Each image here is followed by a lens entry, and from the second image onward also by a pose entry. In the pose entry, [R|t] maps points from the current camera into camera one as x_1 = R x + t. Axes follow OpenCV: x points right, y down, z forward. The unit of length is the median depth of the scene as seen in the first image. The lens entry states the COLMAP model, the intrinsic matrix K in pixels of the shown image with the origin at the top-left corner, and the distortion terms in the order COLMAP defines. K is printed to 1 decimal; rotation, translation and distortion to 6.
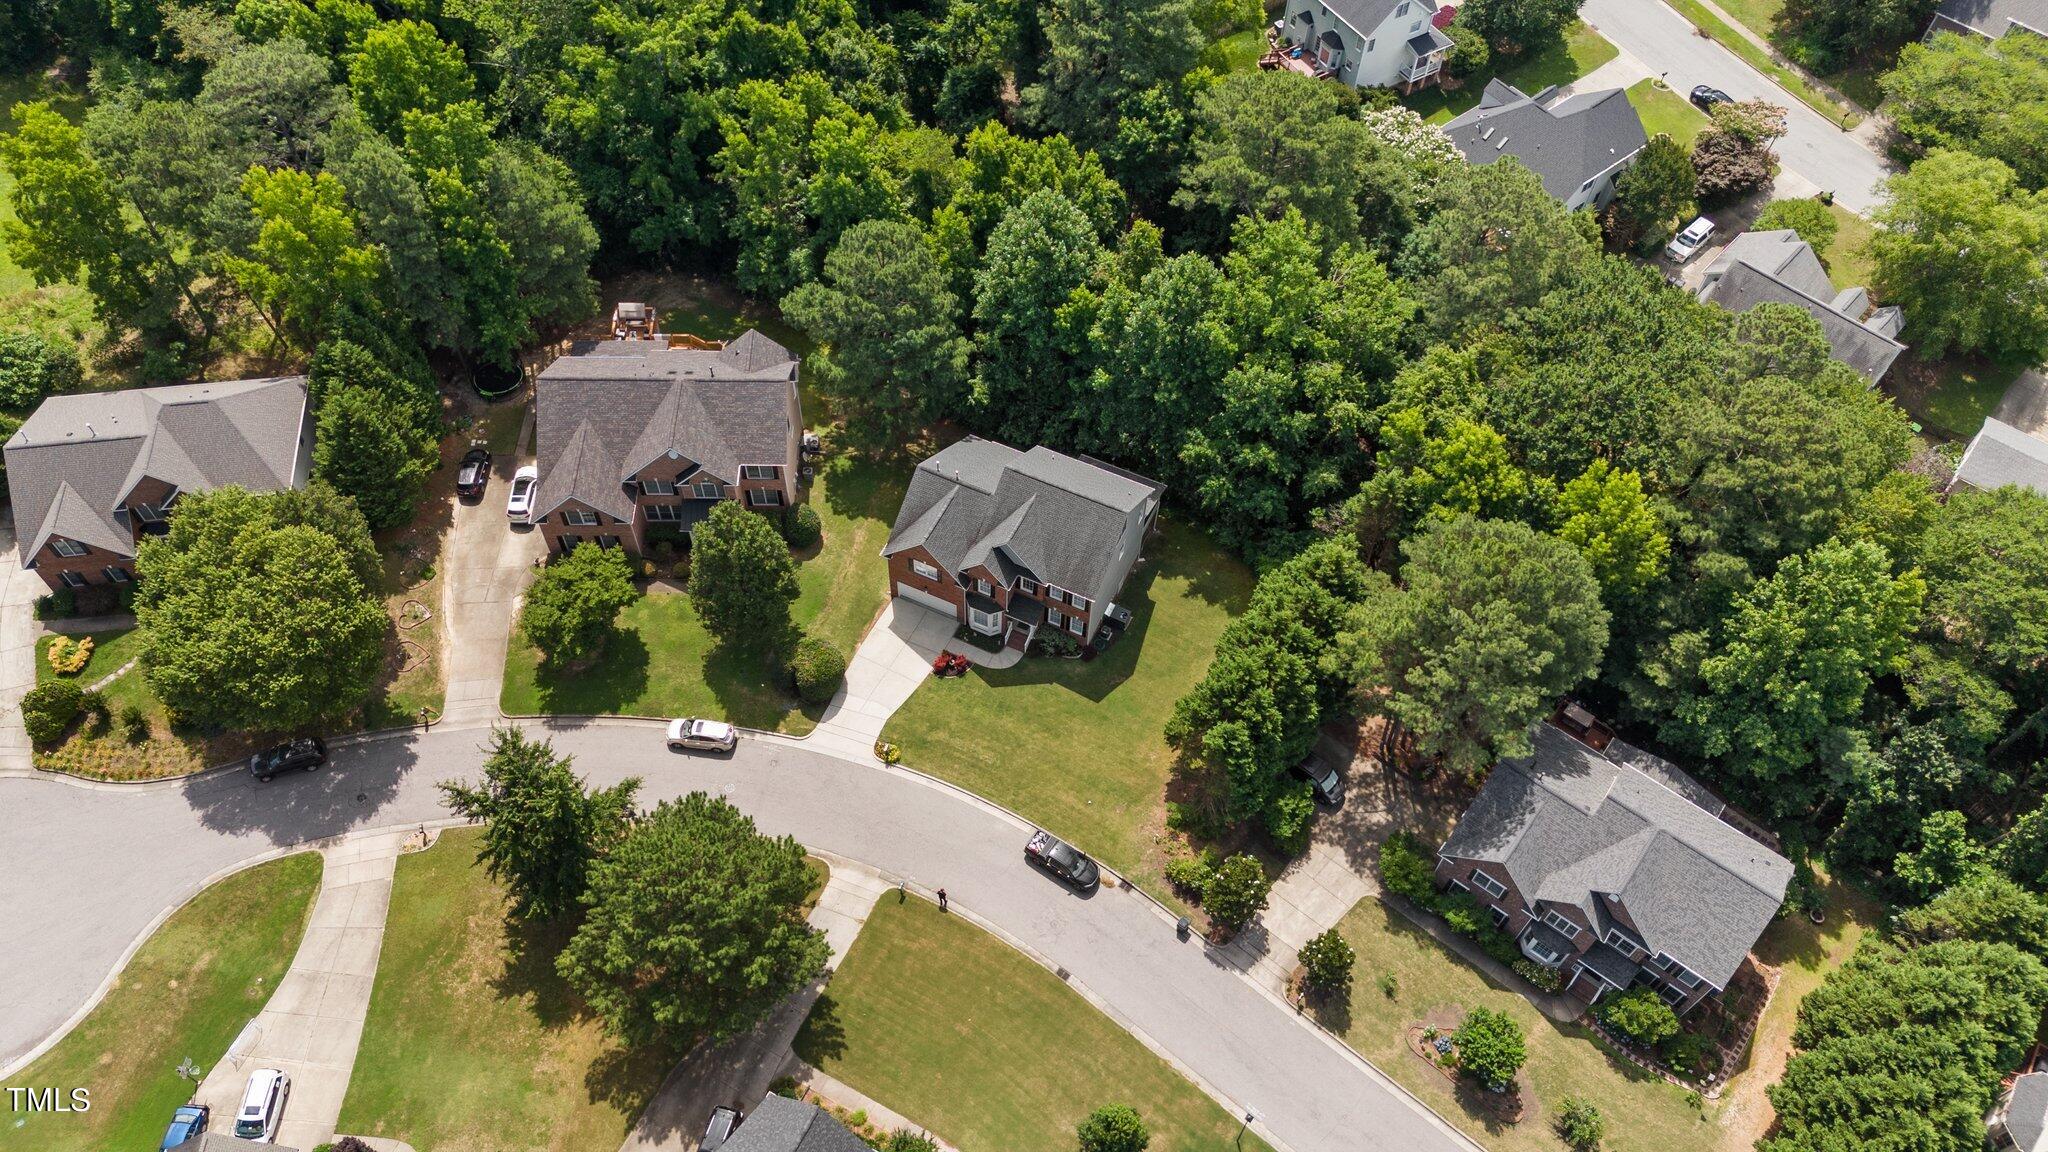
lens RADIAL K [[1523.7, 0, 1036.7], [0, 1523.7, 573.6], [0, 0, 1]] dist [0.059039, -0.066150]
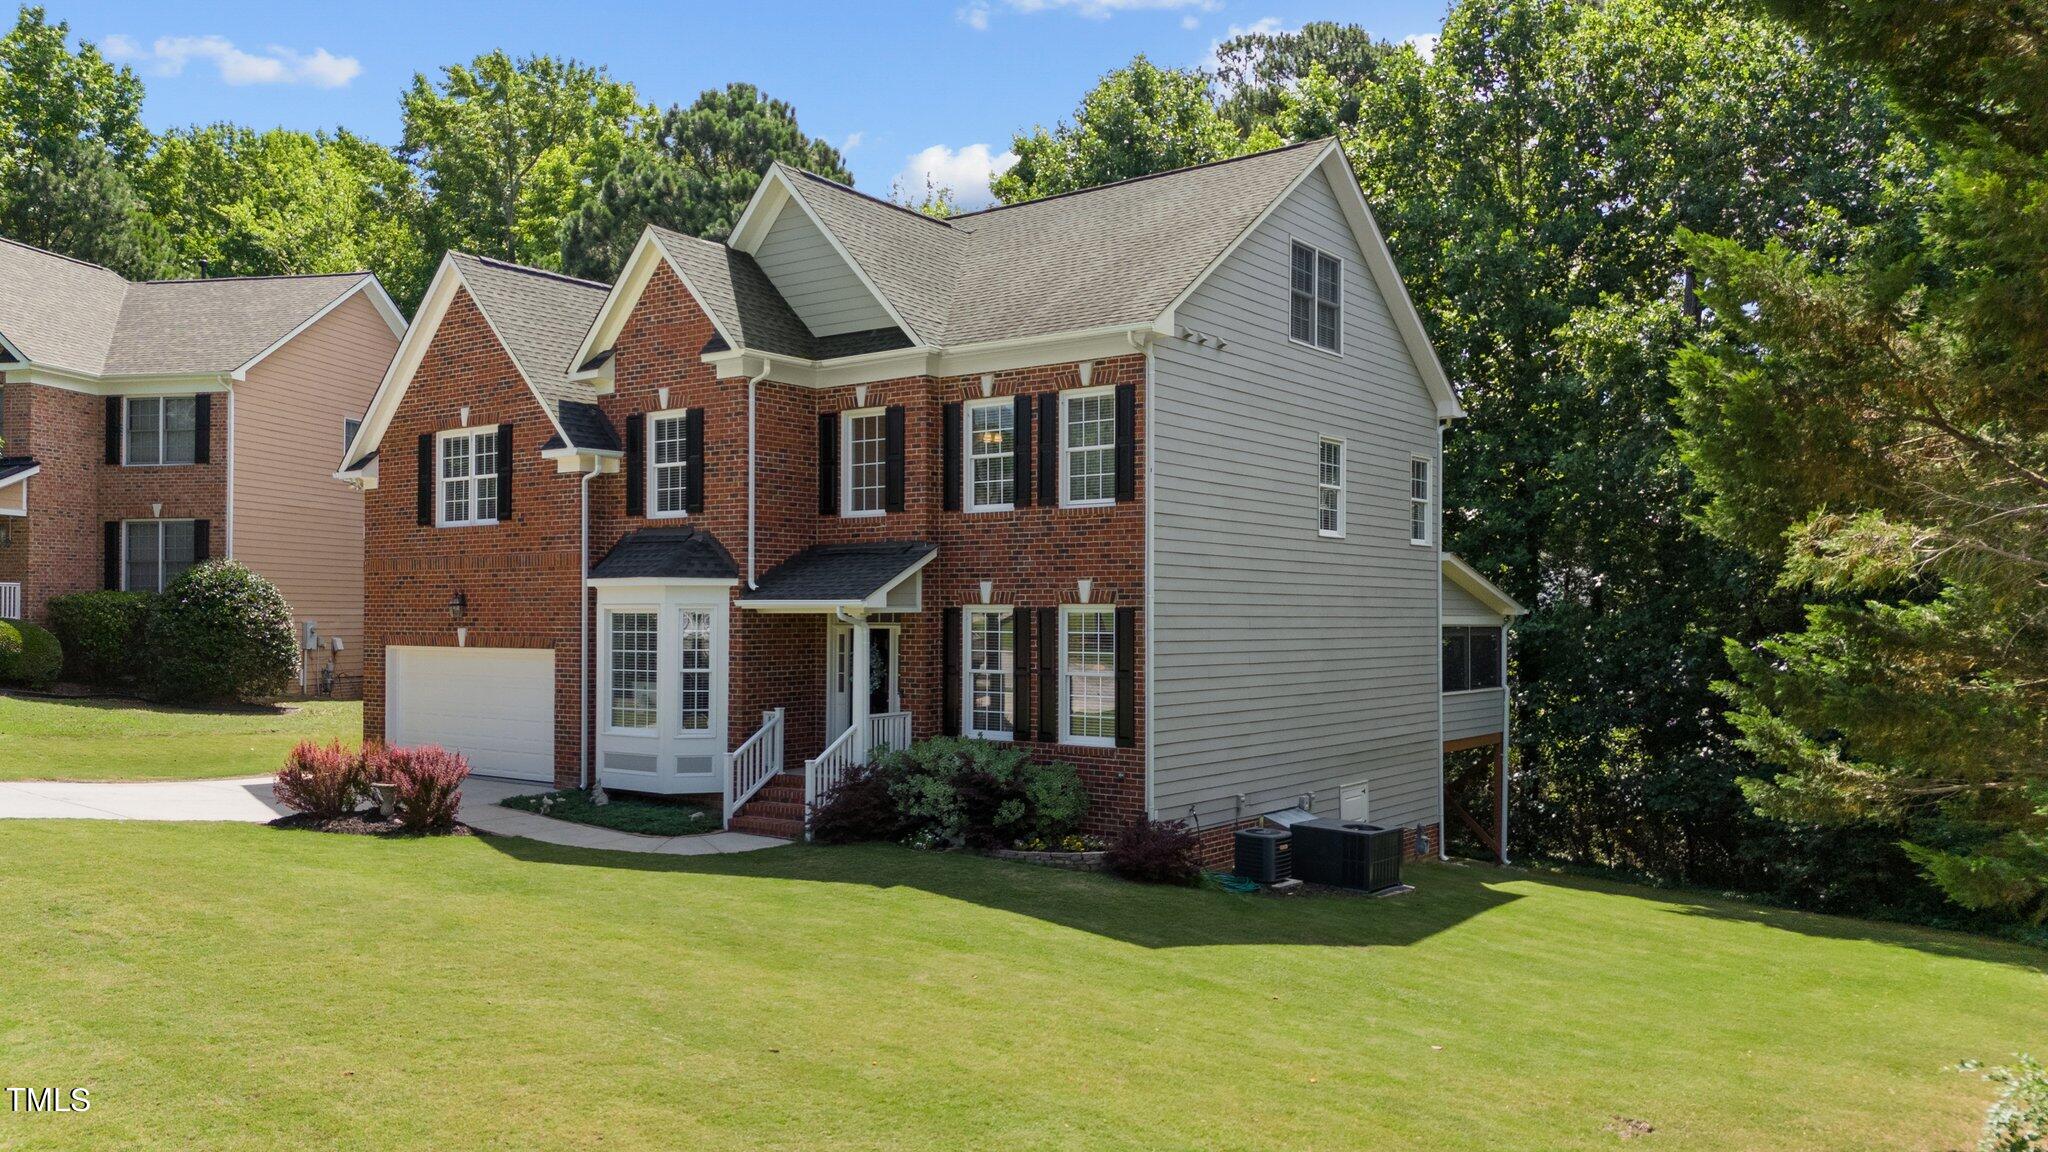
lens RADIAL K [[1523.7, 0, 1021.7], [0, 1523.7, 585.5], [0, 0, 1]] dist [0.059039, -0.066150]
pose [[0.977489, -0.029893, -0.208858, 0.059499], [-0.156609, 0.560542, -0.813183, 0.187598], [0.141382, 0.827586, 0.543243, 0.907930]]
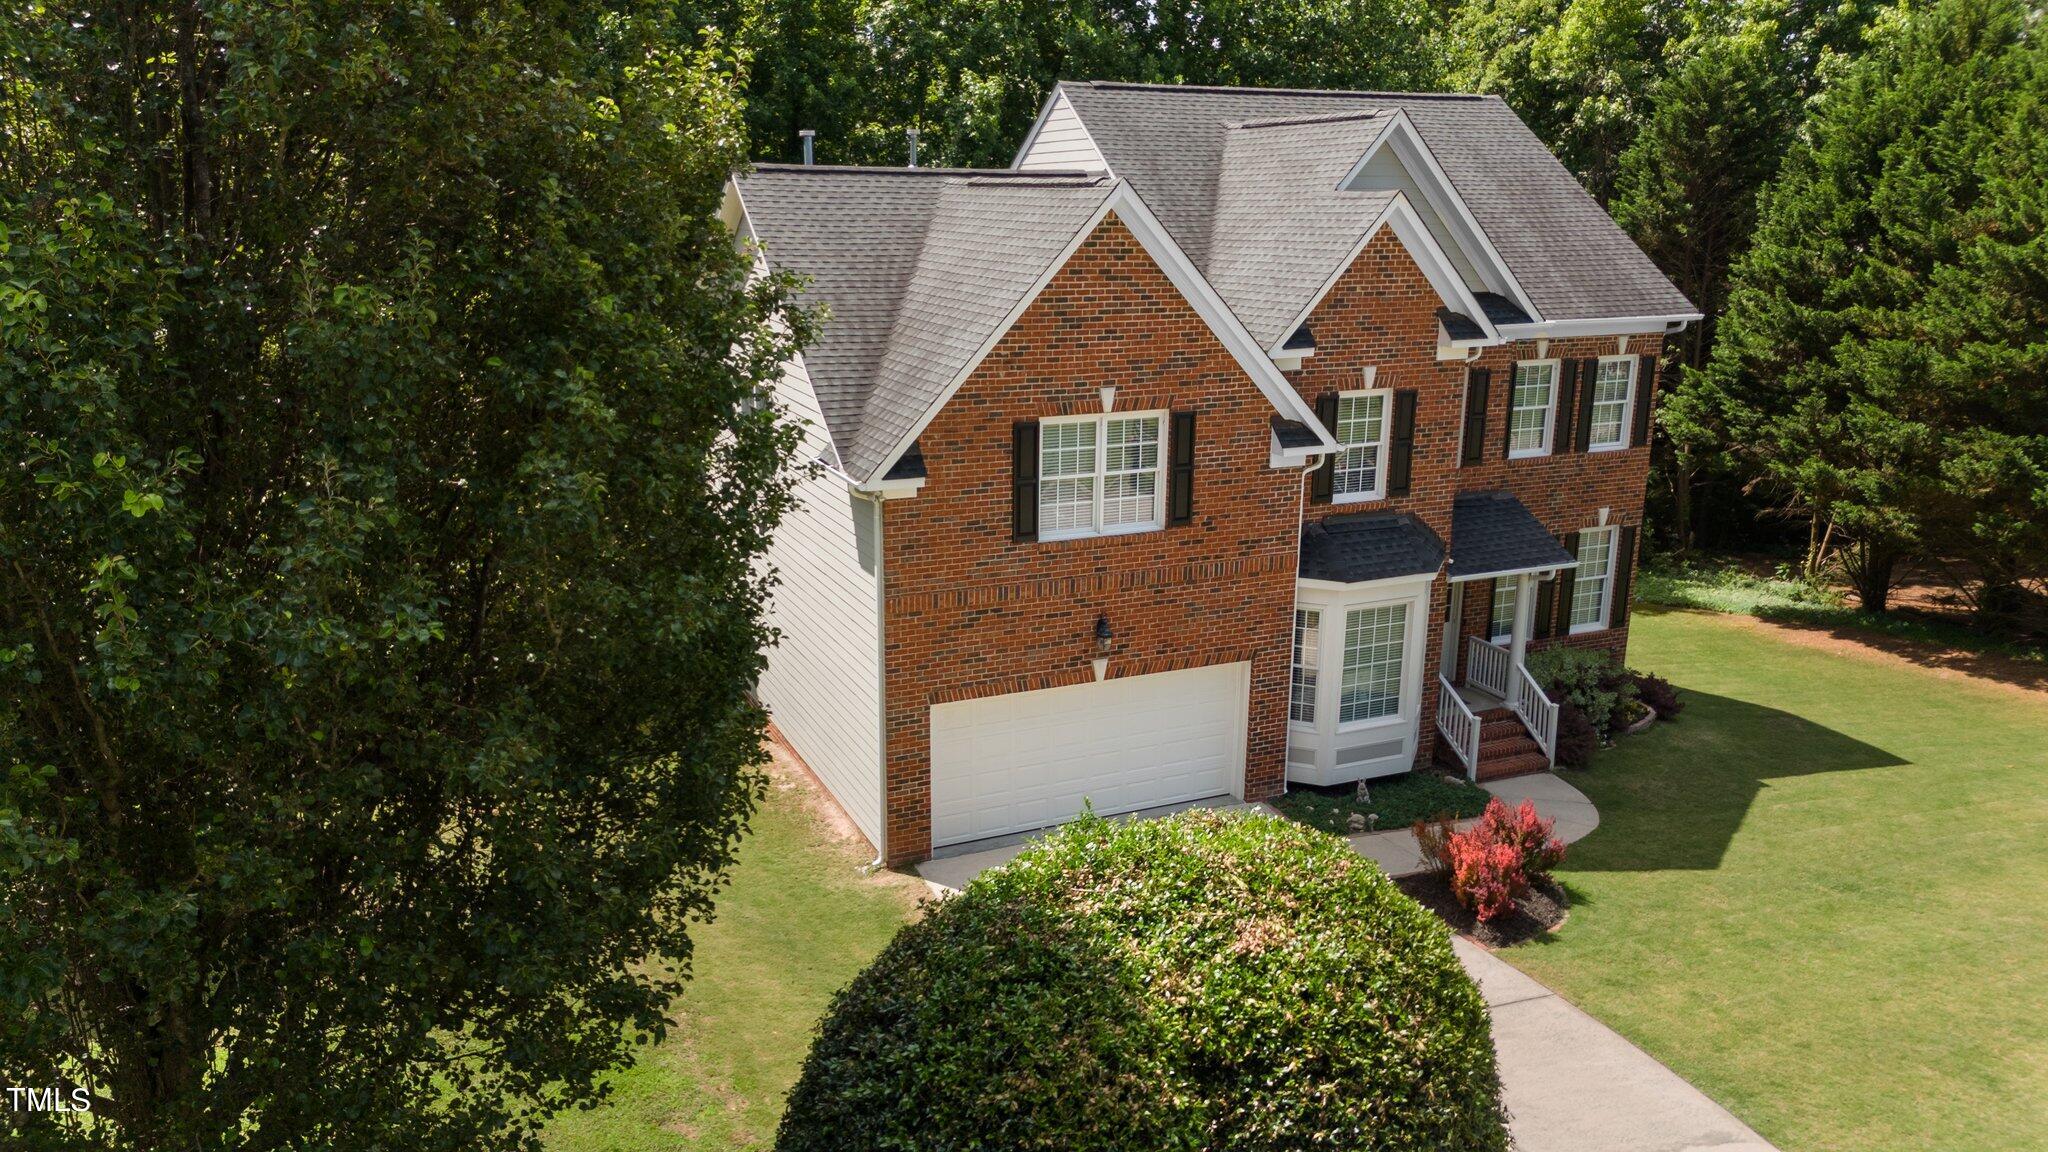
lens RADIAL K [[1523.7, 0, 964.6], [0, 1523.7, 598.8], [0, 0, 1]] dist [0.059039, -0.066150]
pose [[0.673200, -0.224405, 0.704588, -0.220589], [0.614793, 0.699312, -0.364680, 0.065812], [-0.410891, 0.678678, 0.608740, 0.914942]]
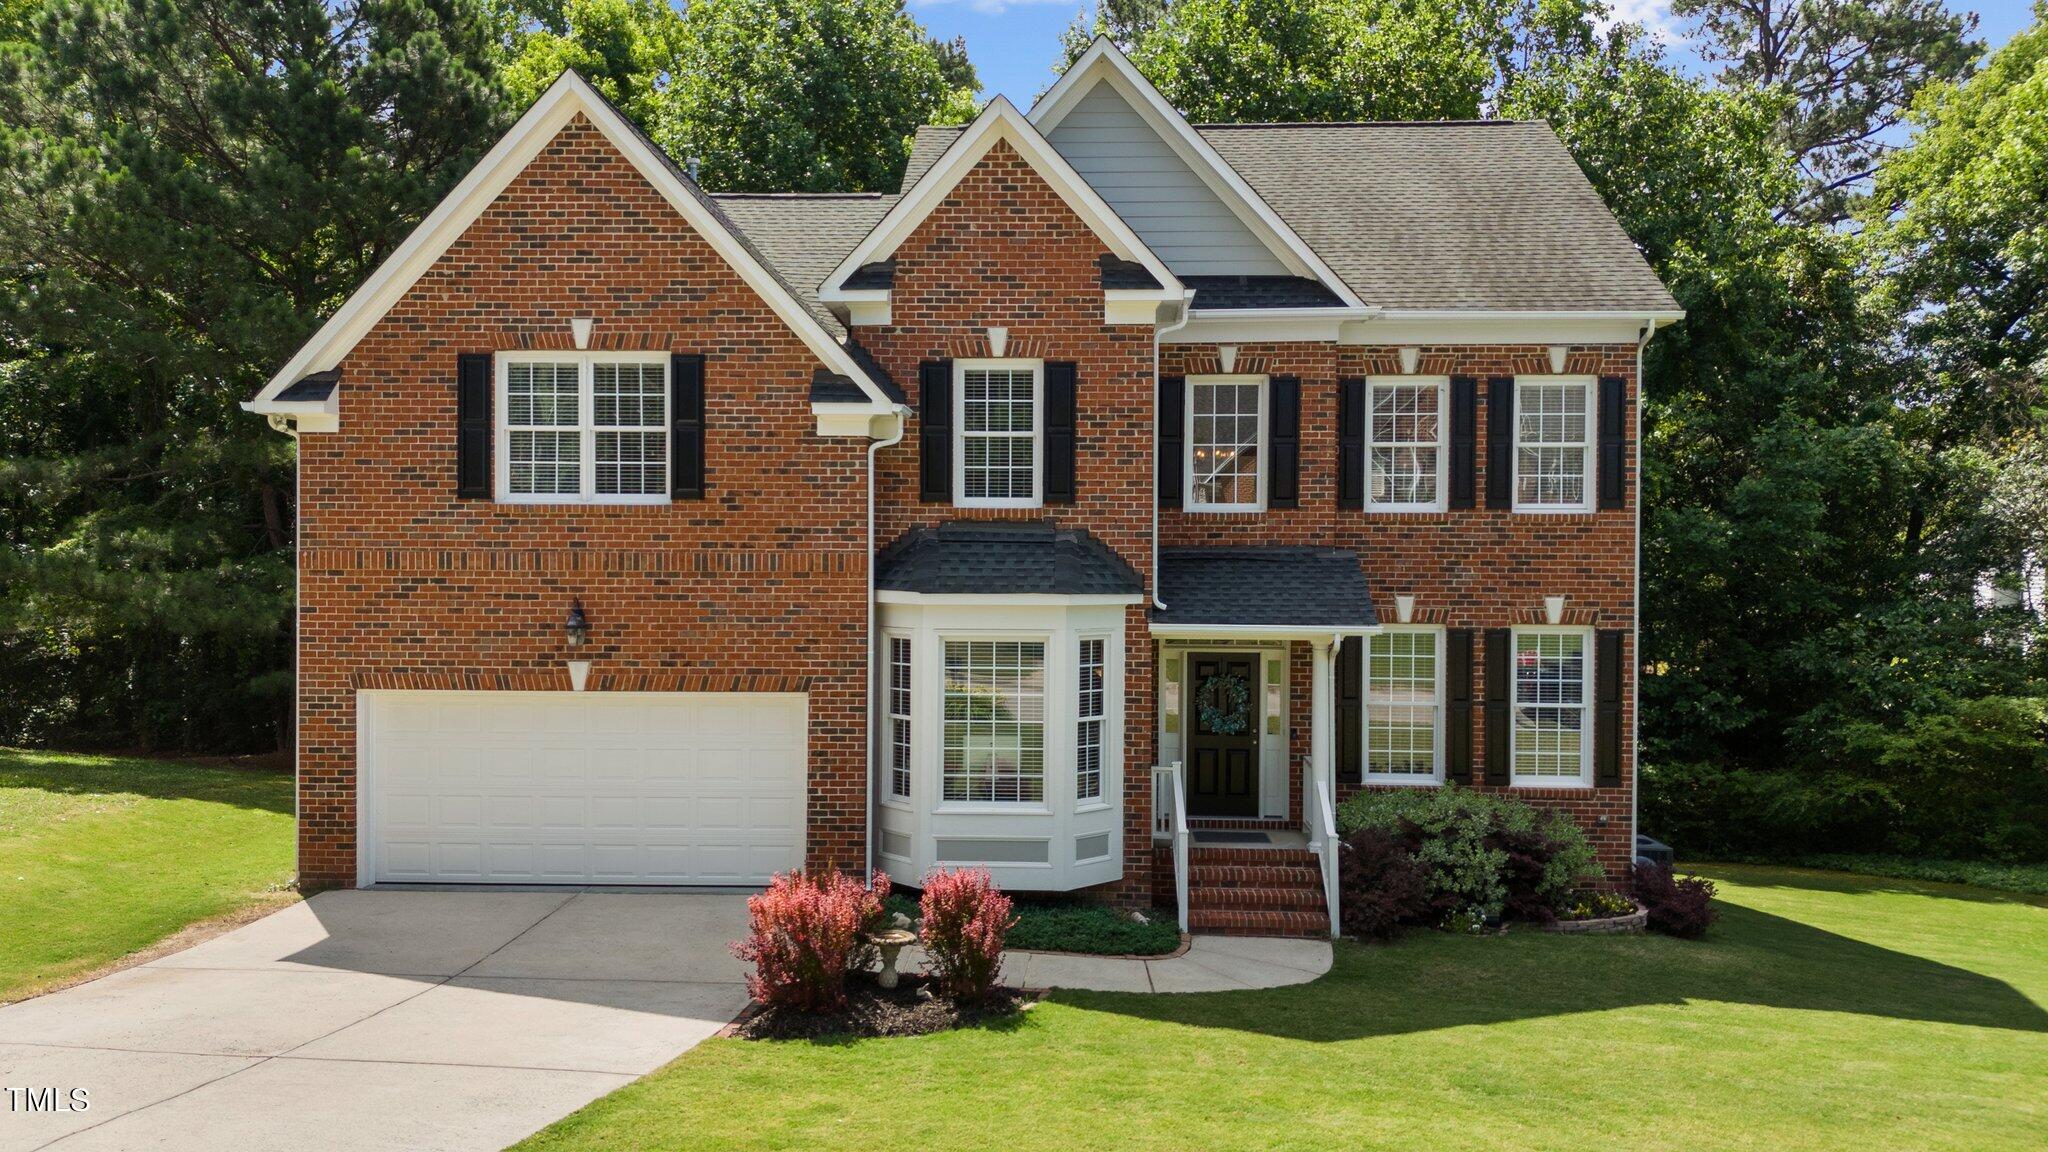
lens RADIAL K [[1523.7, 0, 997.8], [0, 1523.7, 572.8], [0, 0, 1]] dist [0.059039, -0.066150]
pose [[0.928791, -0.026851, 0.369631, -0.092626], [0.313693, 0.588052, -0.745514, 0.133949], [-0.197344, 0.808377, 0.554601, 0.929629]]
